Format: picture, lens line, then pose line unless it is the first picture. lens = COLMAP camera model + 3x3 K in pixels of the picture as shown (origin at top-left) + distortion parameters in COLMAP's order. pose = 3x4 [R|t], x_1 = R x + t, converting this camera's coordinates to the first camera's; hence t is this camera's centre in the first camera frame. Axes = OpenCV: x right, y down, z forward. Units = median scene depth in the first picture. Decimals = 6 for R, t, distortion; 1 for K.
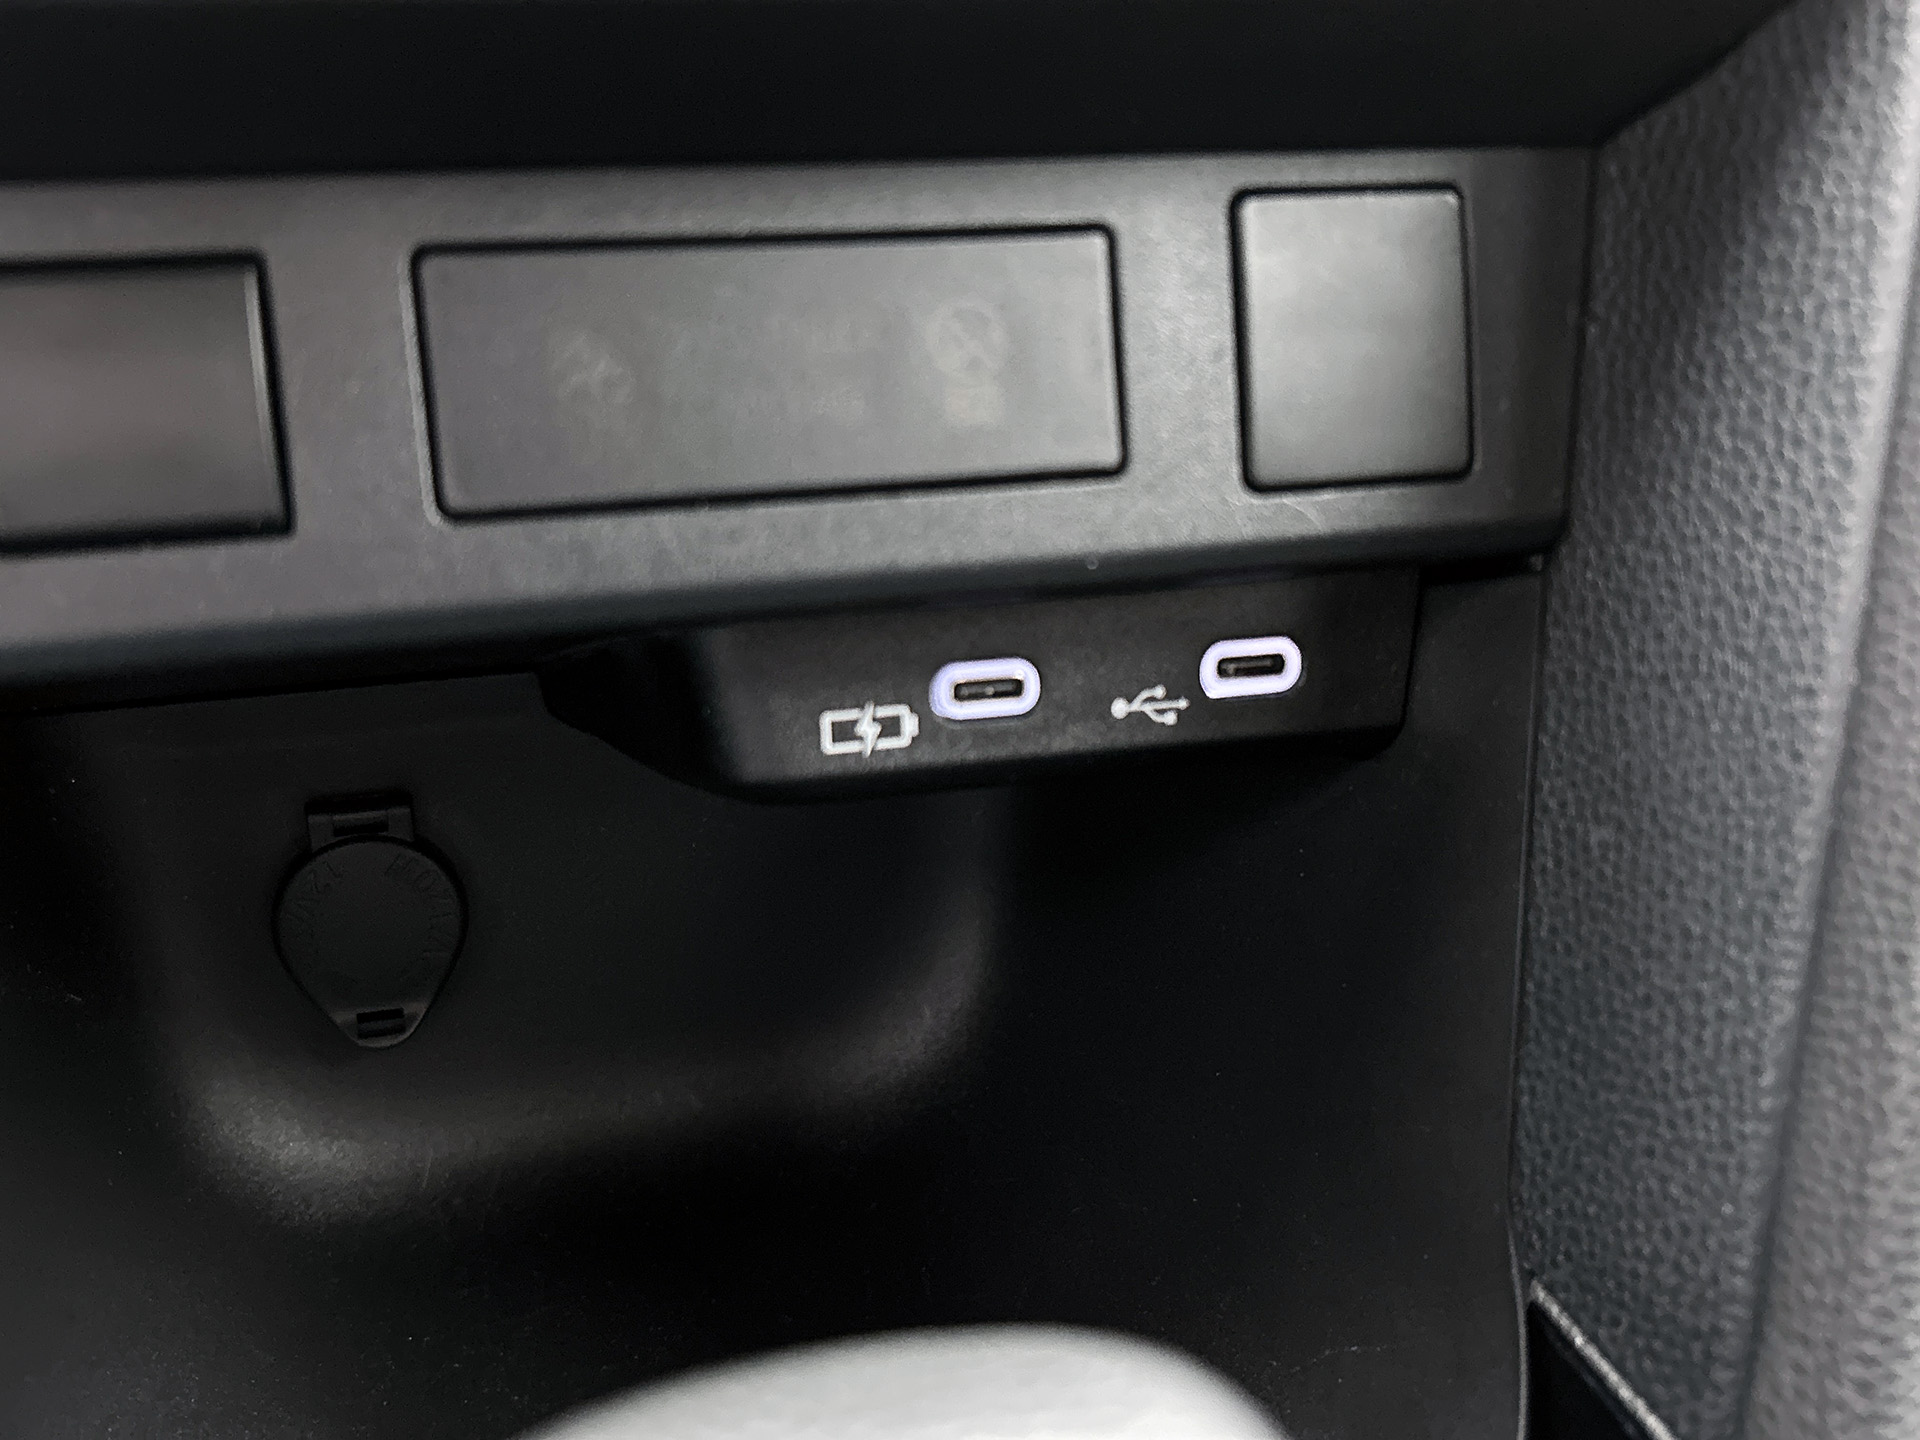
lens RADIAL K [[1919.2, 0, 960.0], [0, 1919.2, 720.0], [0, 0, 1]] dist [0.015001, -0.019341]
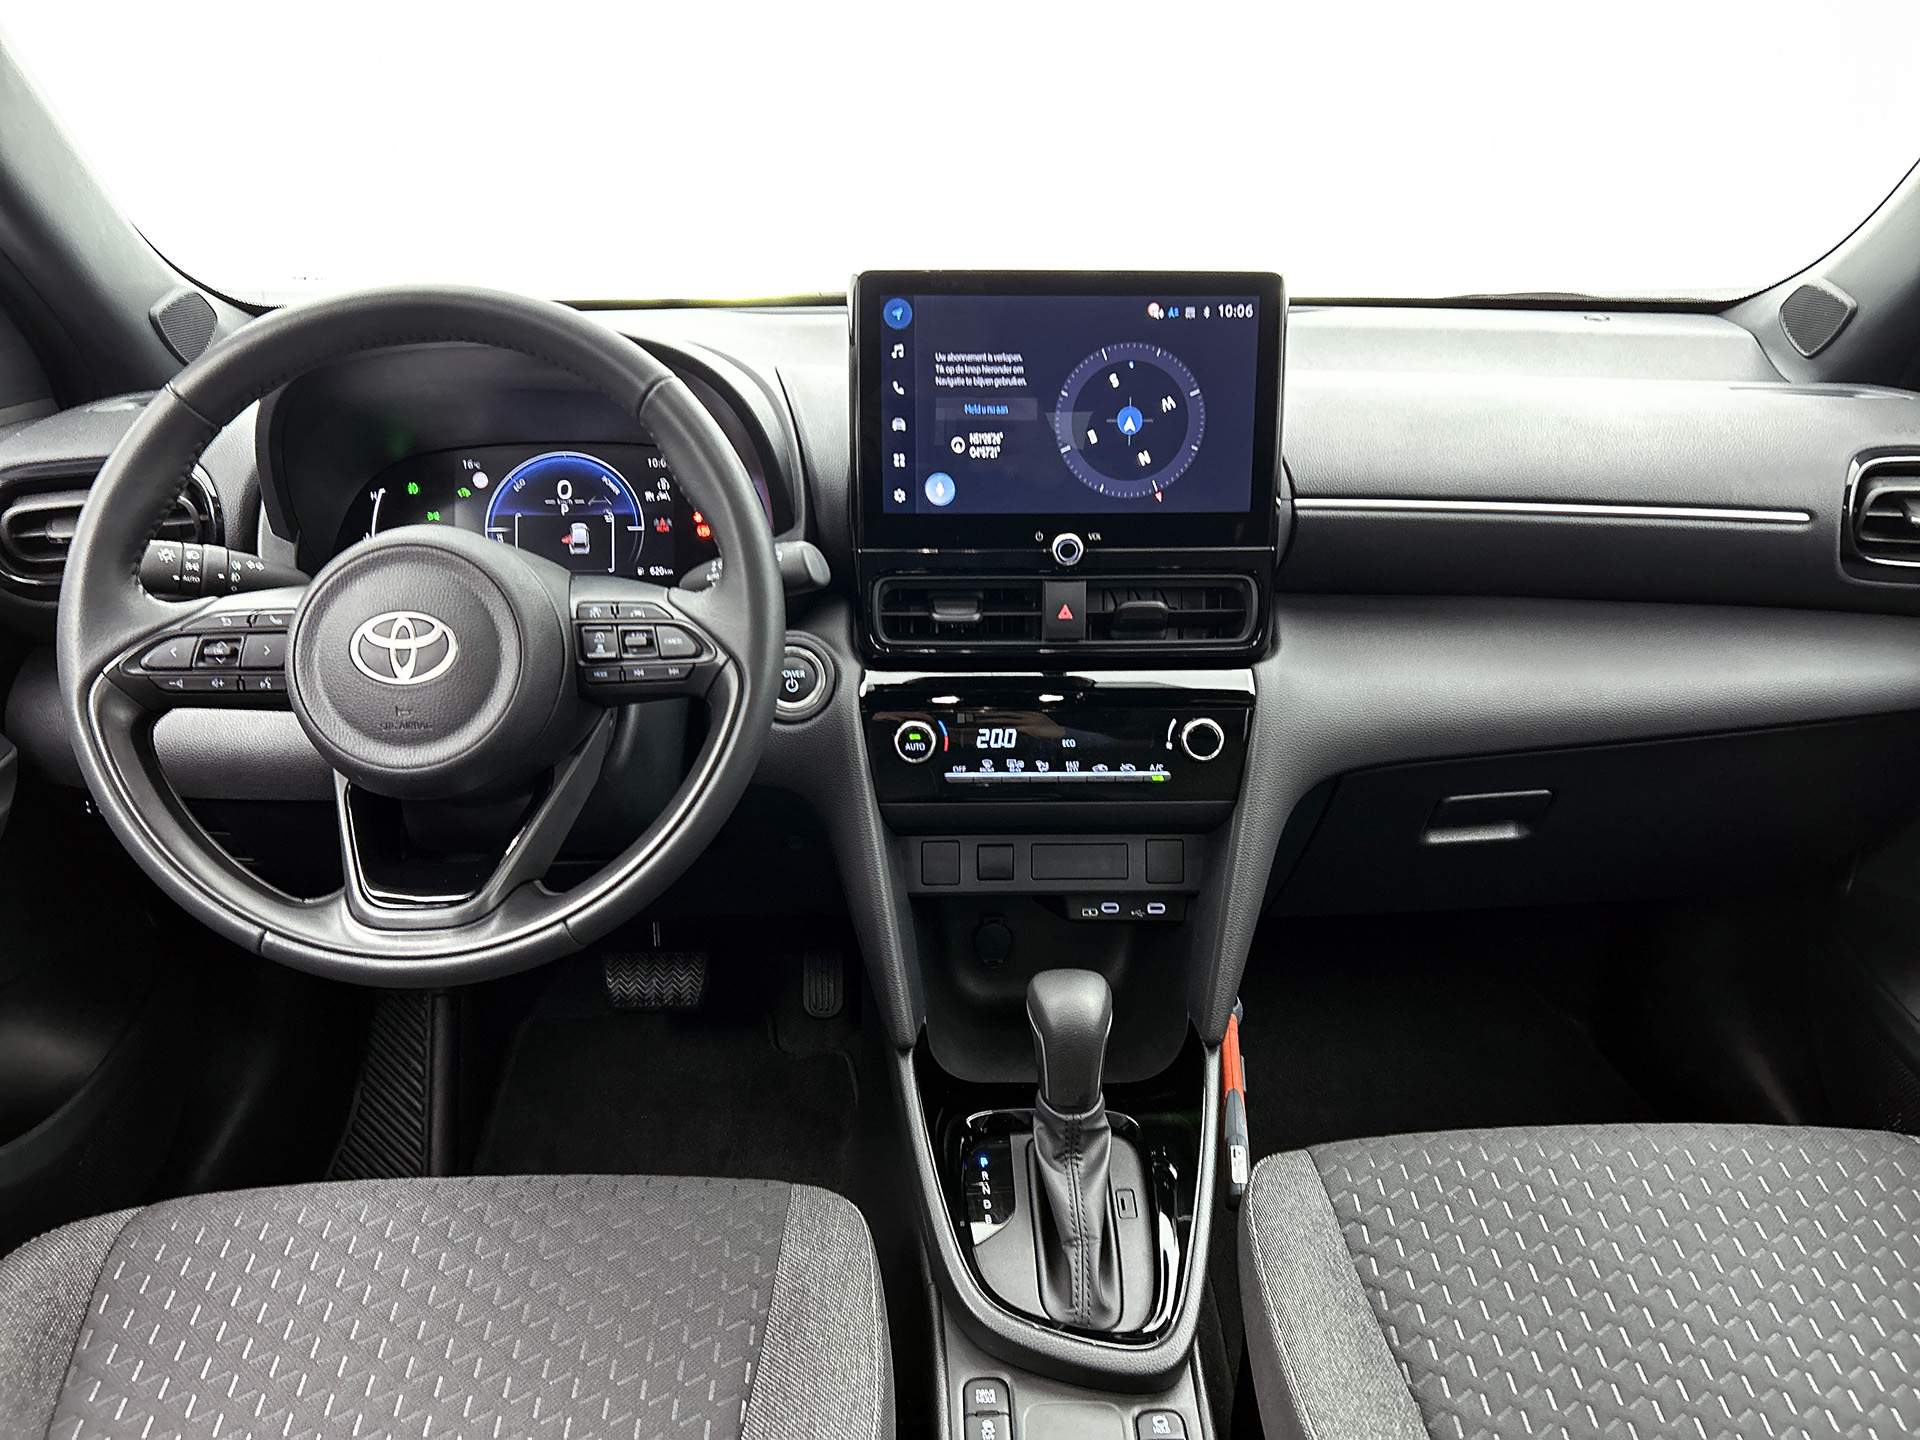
lens RADIAL K [[1432.2, 0, 960.0], [0, 1432.2, 720.0], [0, 0, 1]] dist [0.130163, -0.313237]
pose [[0.969125, 0.065139, -0.237812, 0.698272], [-0.090301, 0.991229, -0.096487, -0.144263], [0.229441, 0.114983, 0.966507, -4.247213]]
